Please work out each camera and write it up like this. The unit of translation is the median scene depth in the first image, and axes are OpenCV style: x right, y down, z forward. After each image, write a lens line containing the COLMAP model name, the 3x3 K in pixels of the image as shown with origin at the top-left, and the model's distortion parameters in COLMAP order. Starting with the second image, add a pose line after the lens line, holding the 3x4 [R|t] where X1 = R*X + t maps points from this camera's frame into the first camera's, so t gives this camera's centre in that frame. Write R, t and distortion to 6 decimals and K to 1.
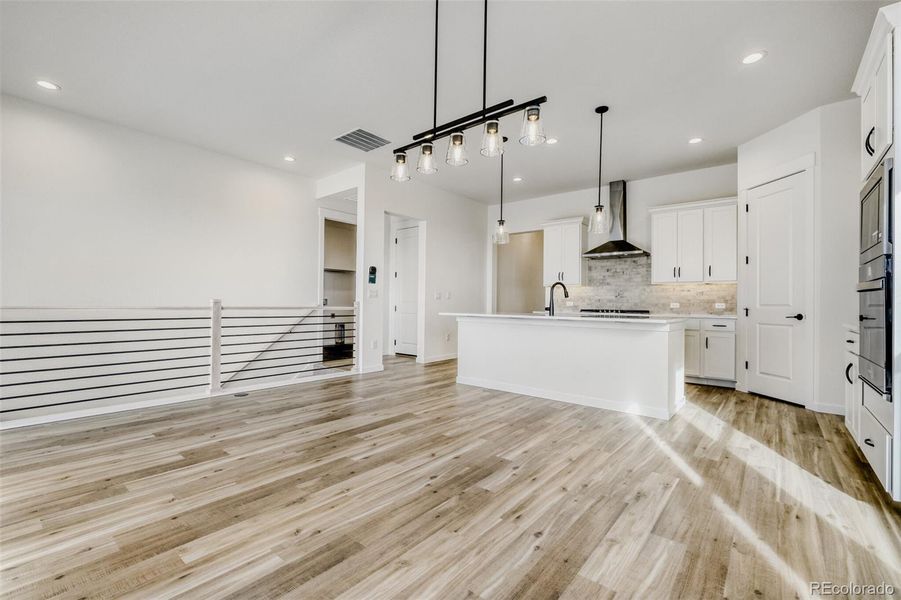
lens RADIAL K [[392.5, 0, 447.9], [0, 392.5, 298.9], [0, 0, 1]] dist [-0.000507, -0.000572]
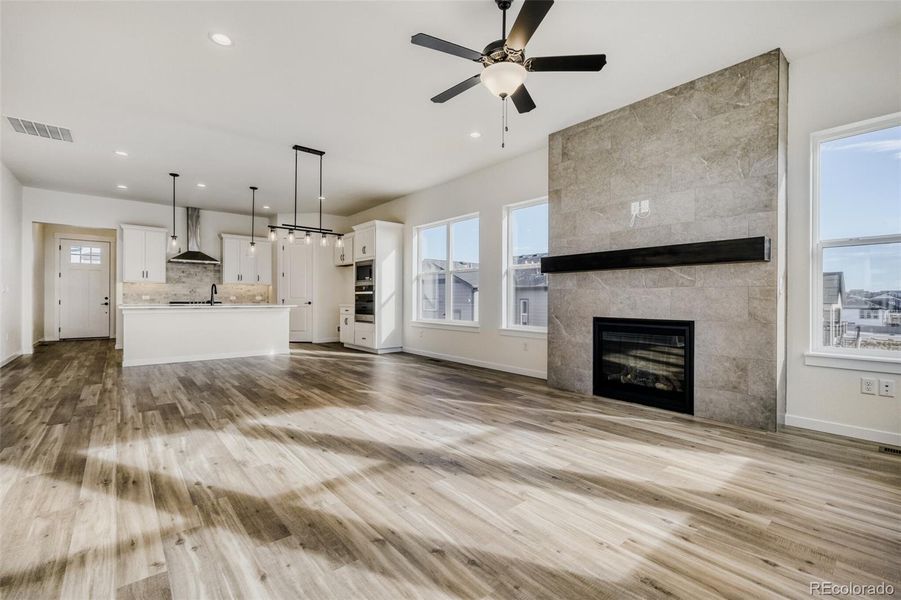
lens RADIAL K [[392.5, 0, 447.9], [0, 392.5, 298.9], [0, 0, 1]] dist [-0.000507, -0.000572]
pose [[0.174727, -0.011710, 0.984547, -0.870661], [-0.012223, 0.999826, 0.014061, -0.013836], [-0.984541, -0.014491, 0.174553, -0.128404]]
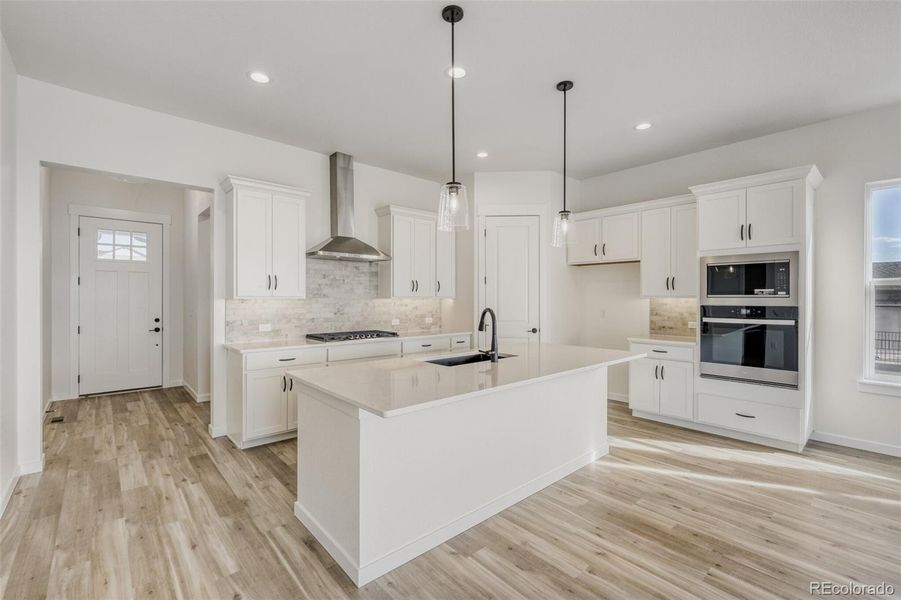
lens RADIAL K [[392.5, 0, 447.9], [0, 392.5, 298.9], [0, 0, 1]] dist [-0.000507, -0.000572]
pose [[0.149507, -0.014929, 0.988648, -0.294453], [-0.010472, 0.999806, 0.016681, -0.054888], [-0.988705, -0.012847, 0.149321, 0.801839]]
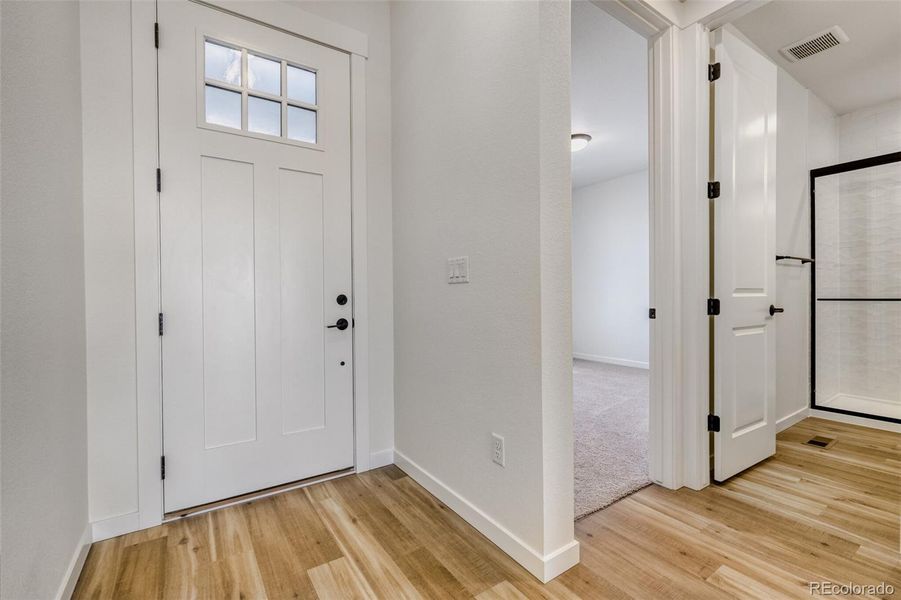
lens RADIAL K [[392.5, 0, 447.9], [0, 392.5, 298.9], [0, 0, 1]] dist [-0.000507, -0.000572]
pose [[0.278972, -0.023129, 0.960021, 0.265417], [0.006294, 0.999732, 0.022257, 0.018476], [-0.960279, -0.000167, 0.279043, 1.507654]]
